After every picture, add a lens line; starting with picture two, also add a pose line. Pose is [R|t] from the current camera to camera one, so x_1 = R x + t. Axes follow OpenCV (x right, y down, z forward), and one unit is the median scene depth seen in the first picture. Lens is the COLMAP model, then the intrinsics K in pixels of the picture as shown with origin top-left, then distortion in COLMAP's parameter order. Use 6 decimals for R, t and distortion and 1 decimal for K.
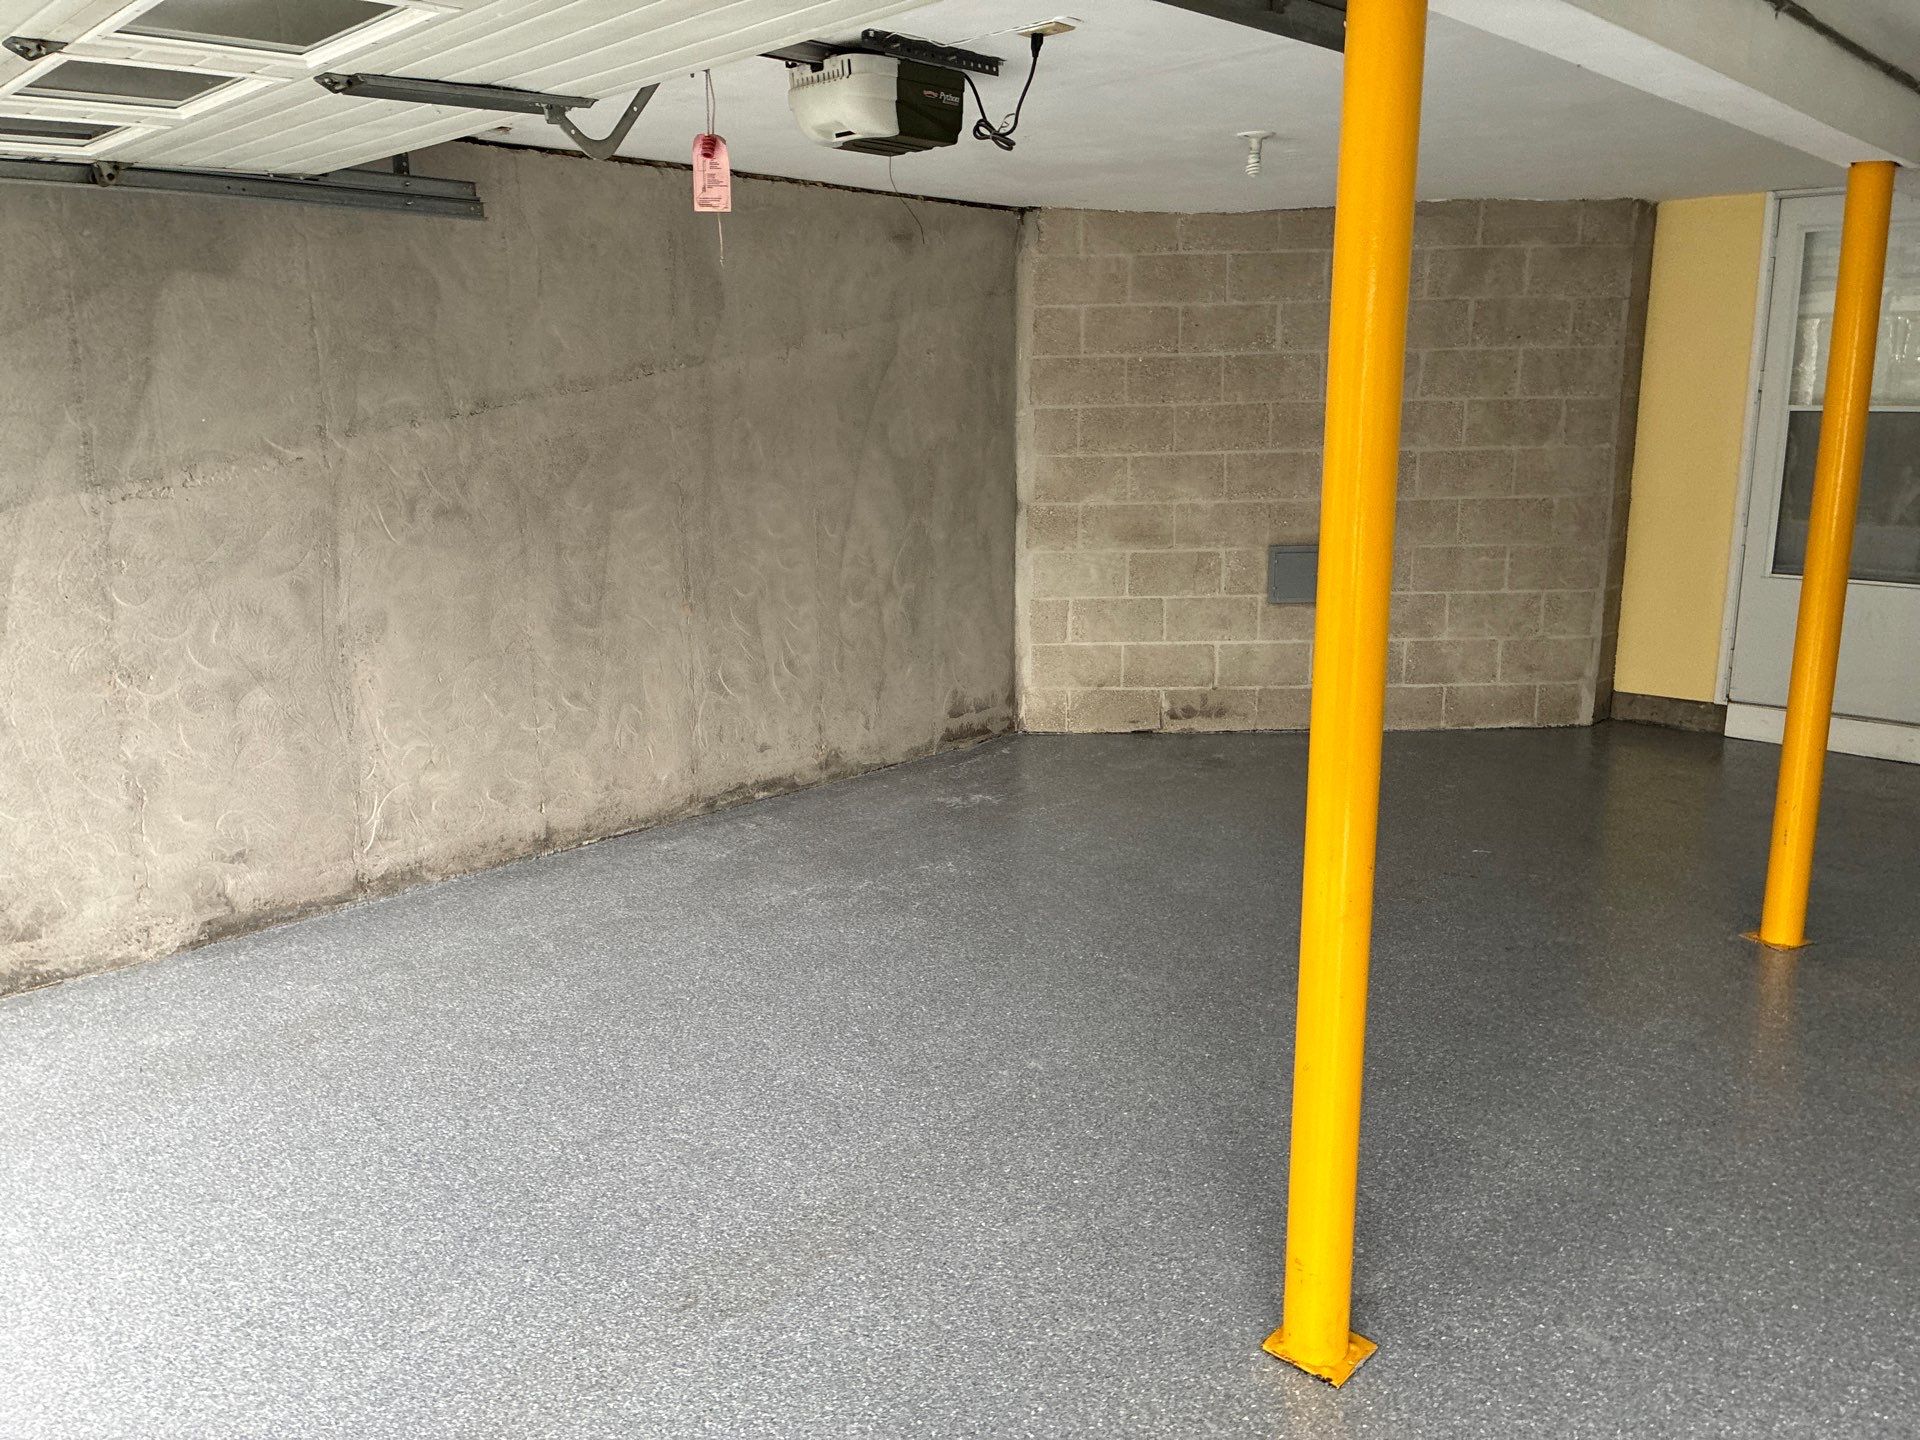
lens RADIAL K [[1486.5, 0, 960.0], [0, 1486.5, 720.0], [0, 0, 1]] dist [0.008205, 0.002320]
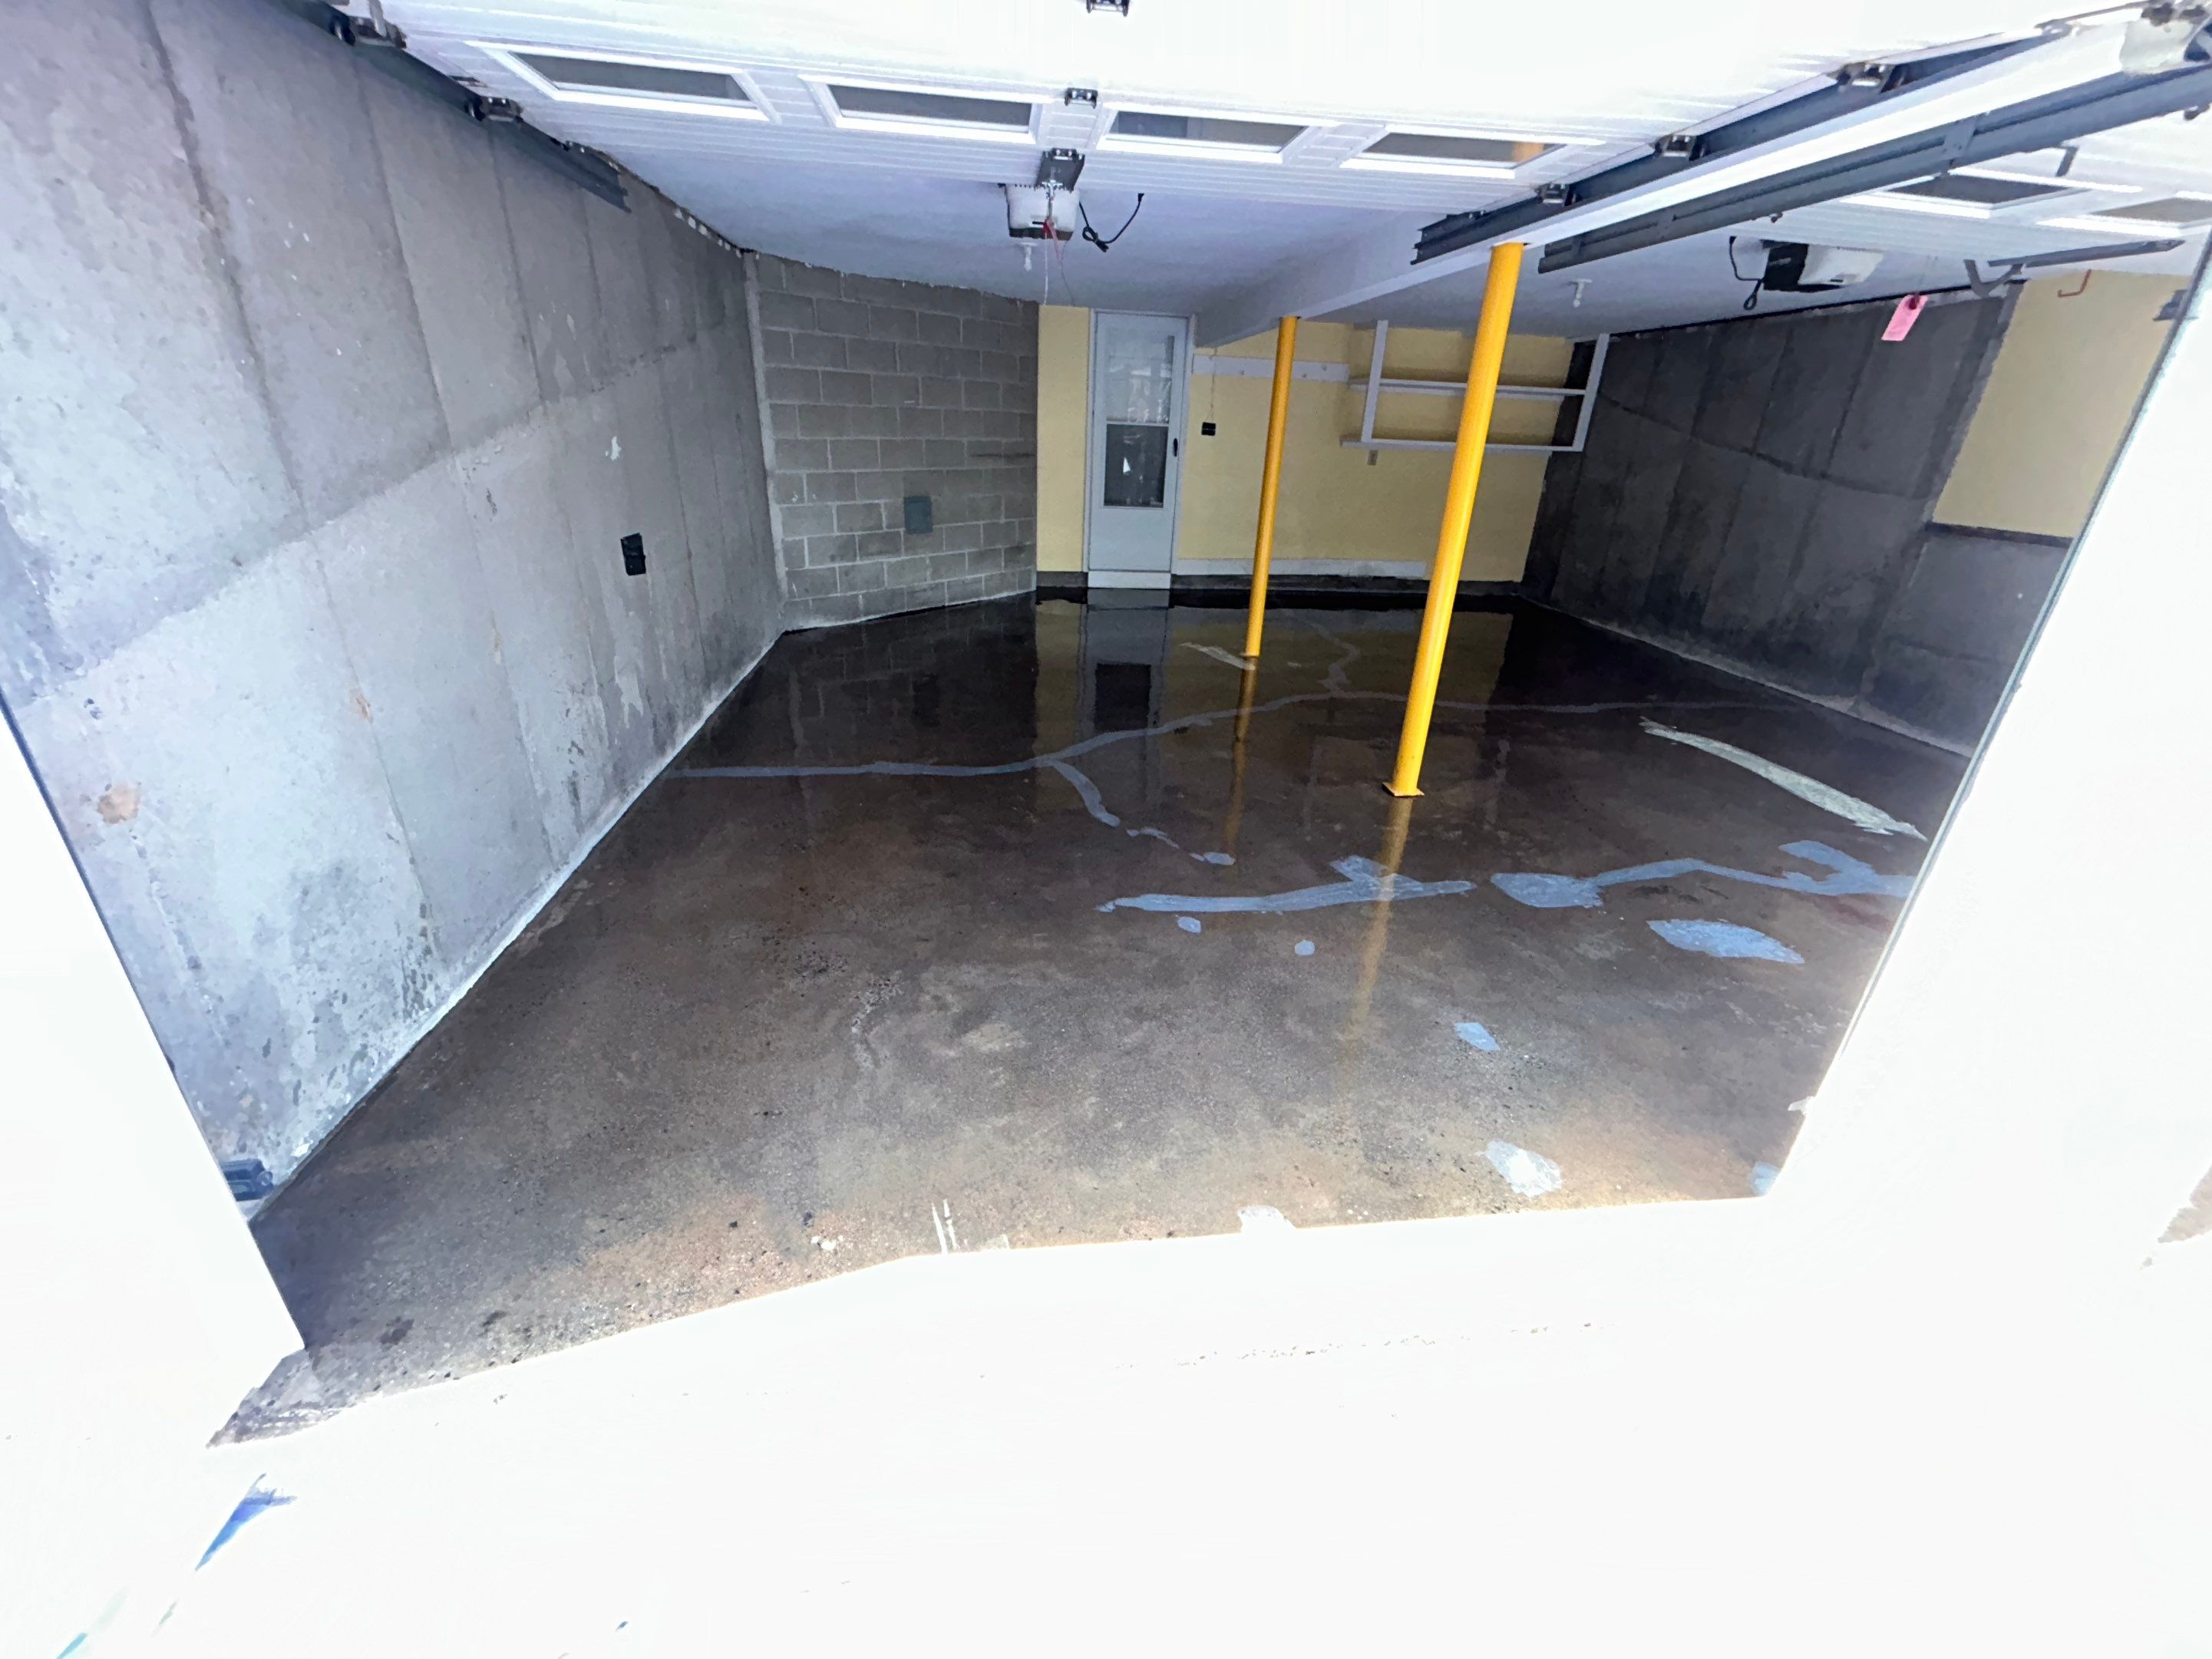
lens RADIAL K [[892.6, 0, 1106.0], [0, 892.6, 829.5], [0, 0, 1]] dist [0.001041, -0.000367]
pose [[0.622719, -0.292311, 0.725793, -0.829905], [0.119004, 0.952187, 0.281386, -0.025732], [-0.773343, -0.088852, 0.627731, 0.243706]]
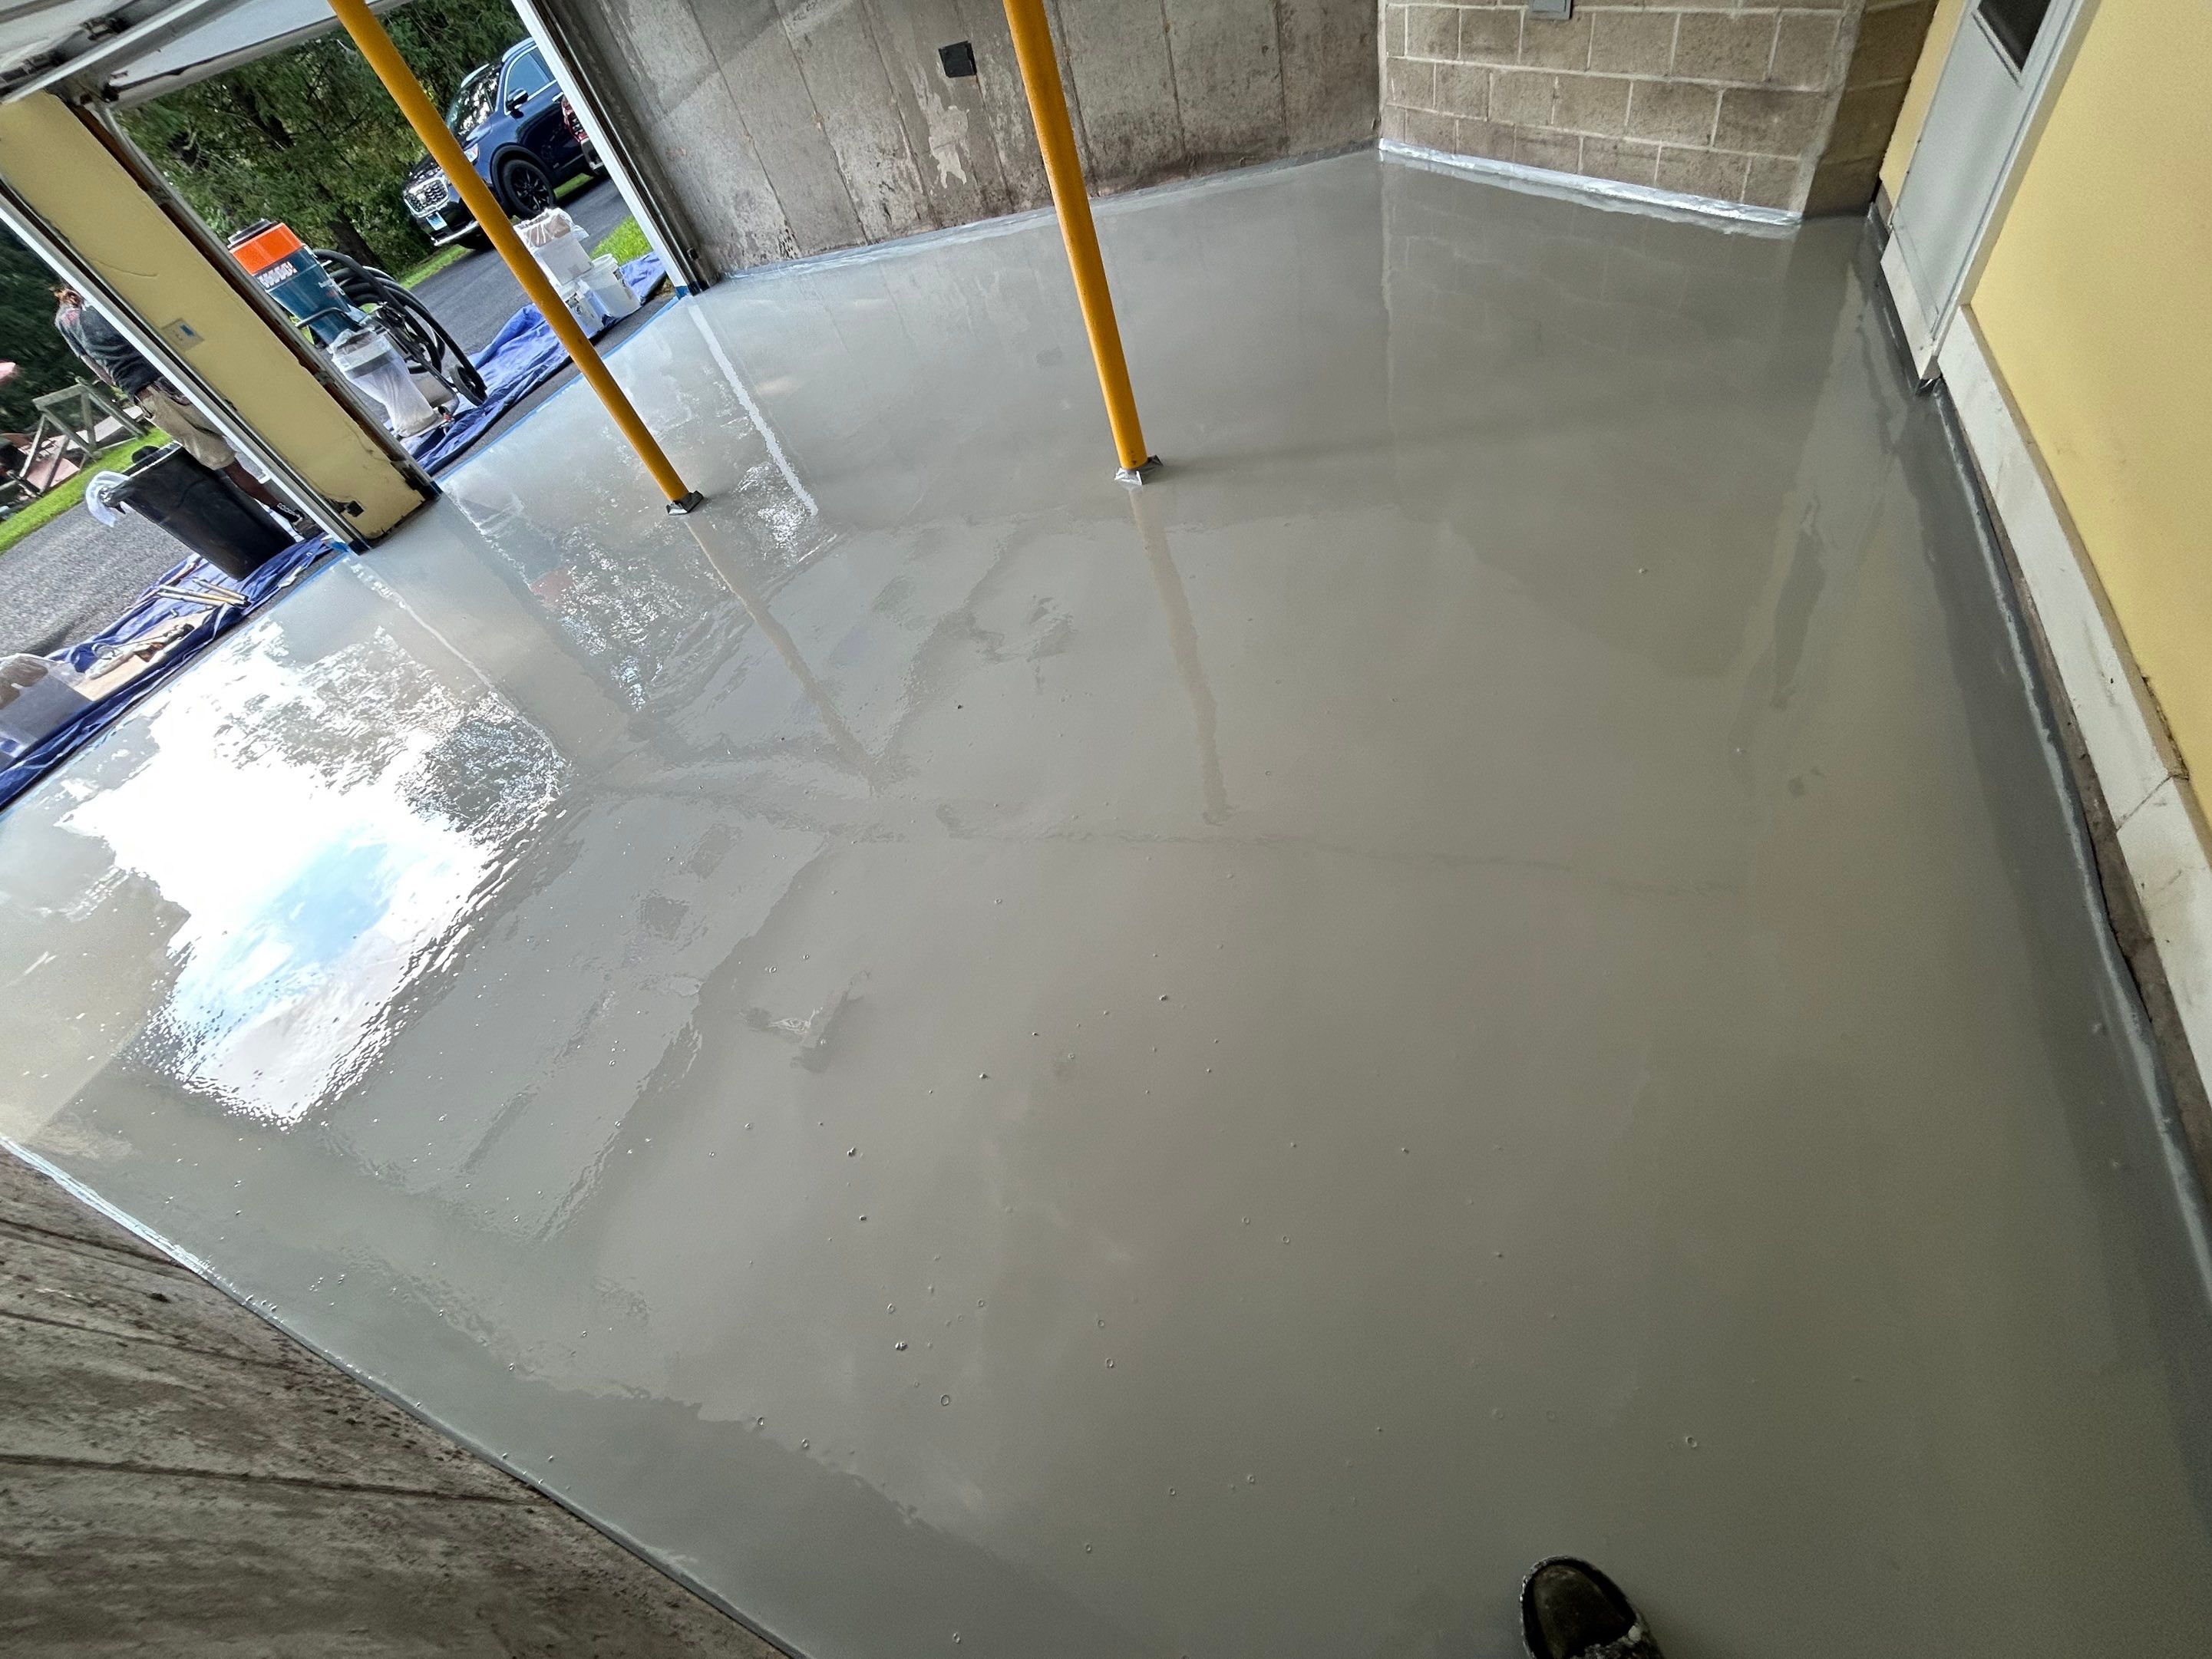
lens RADIAL K [[892.6, 0, 1106.0], [0, 892.6, 829.5], [0, 0, 1]] dist [0.001041, -0.000367]
pose [[0.397491, 0.637923, -0.659587, 1.395039], [0.056870, 0.700304, 0.711575, -0.232401], [0.915842, -0.320355, 0.242086, 0.719123]]
